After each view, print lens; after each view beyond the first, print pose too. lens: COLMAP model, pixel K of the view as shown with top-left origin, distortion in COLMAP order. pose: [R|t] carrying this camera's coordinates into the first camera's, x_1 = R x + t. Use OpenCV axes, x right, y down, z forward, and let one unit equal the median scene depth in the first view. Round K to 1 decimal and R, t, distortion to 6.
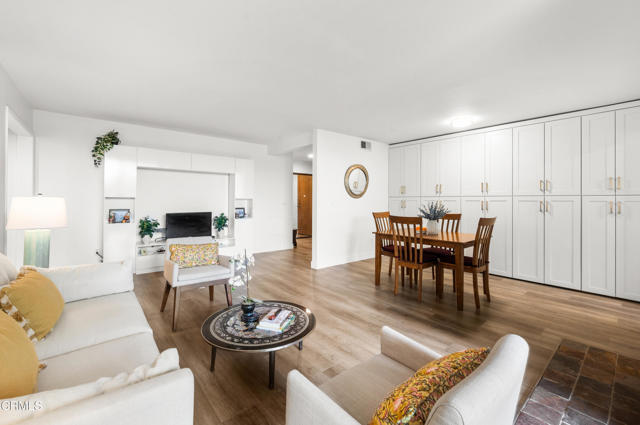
lens RADIAL K [[267.7, 0, 315.7], [0, 267.7, 199.4], [0, 0, 1]] dist [0.003928, -0.000855]
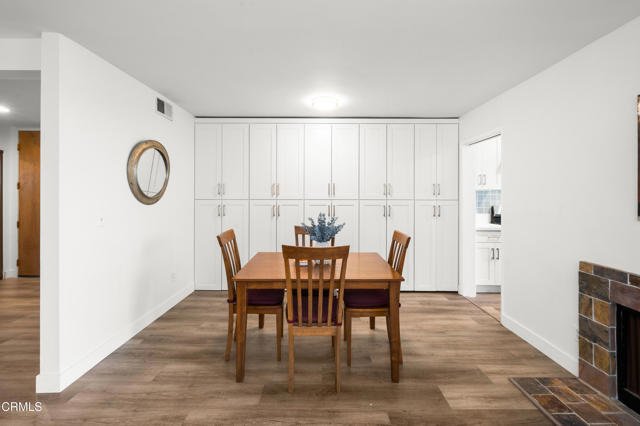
lens RADIAL K [[279.5, 0, 318.1], [0, 279.5, 196.6], [0, 0, 1]] dist [-0.002752, -0.000053]
pose [[0.639574, -0.005228, 0.768712, -0.069510], [-0.001524, 0.999966, 0.008069, -0.029158], [-0.768728, -0.006333, 0.639545, 0.476746]]
